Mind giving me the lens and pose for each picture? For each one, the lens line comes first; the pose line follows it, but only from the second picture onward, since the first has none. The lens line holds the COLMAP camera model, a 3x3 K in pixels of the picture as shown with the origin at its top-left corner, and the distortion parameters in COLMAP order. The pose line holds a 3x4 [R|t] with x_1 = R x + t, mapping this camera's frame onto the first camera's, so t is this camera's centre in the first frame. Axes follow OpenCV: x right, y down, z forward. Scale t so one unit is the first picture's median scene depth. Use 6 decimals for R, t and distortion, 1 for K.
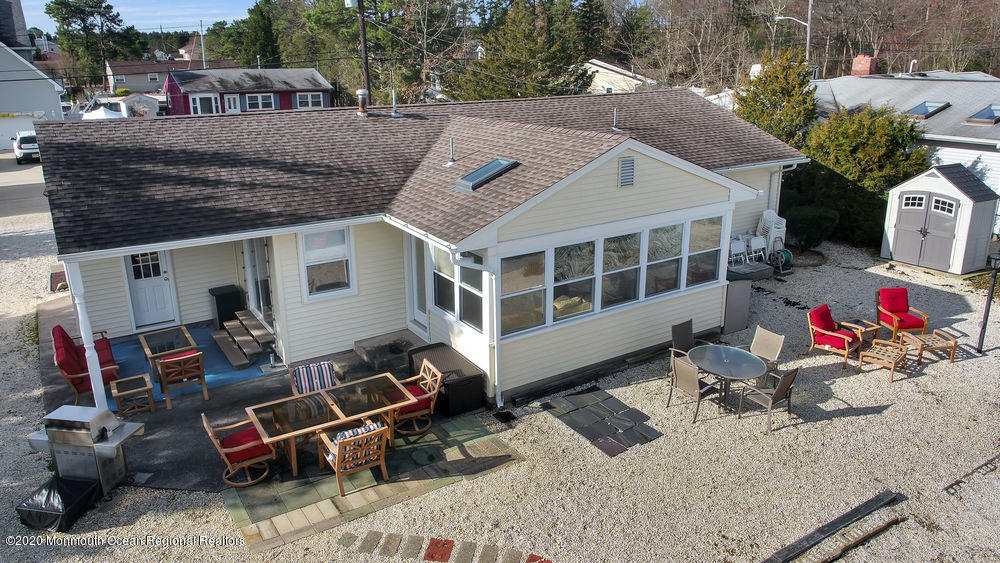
lens RADIAL K [[725.7, 0, 500.0], [0, 725.7, 281.5], [0, 0, 1]] dist [-0.001878, 0.001658]
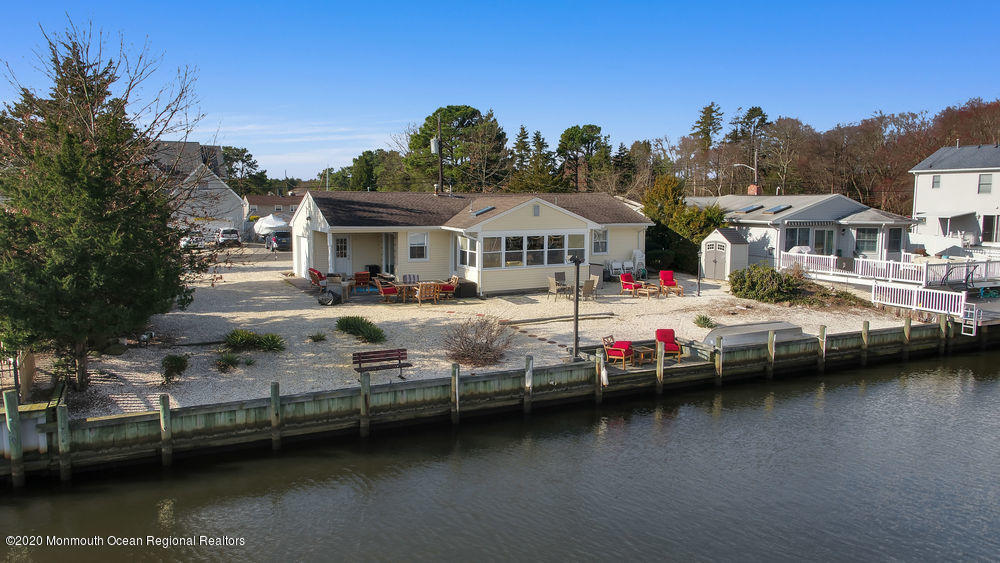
lens RADIAL K [[721.1, 0, 500.0], [0, 721.1, 281.5], [0, 0, 1]] dist [-0.002530, -0.004716]
pose [[0.994727, 0.026495, -0.099080, 0.293366], [-0.045330, 0.980153, -0.192993, 0.565755], [0.092001, 0.196466, 0.976185, -1.379573]]
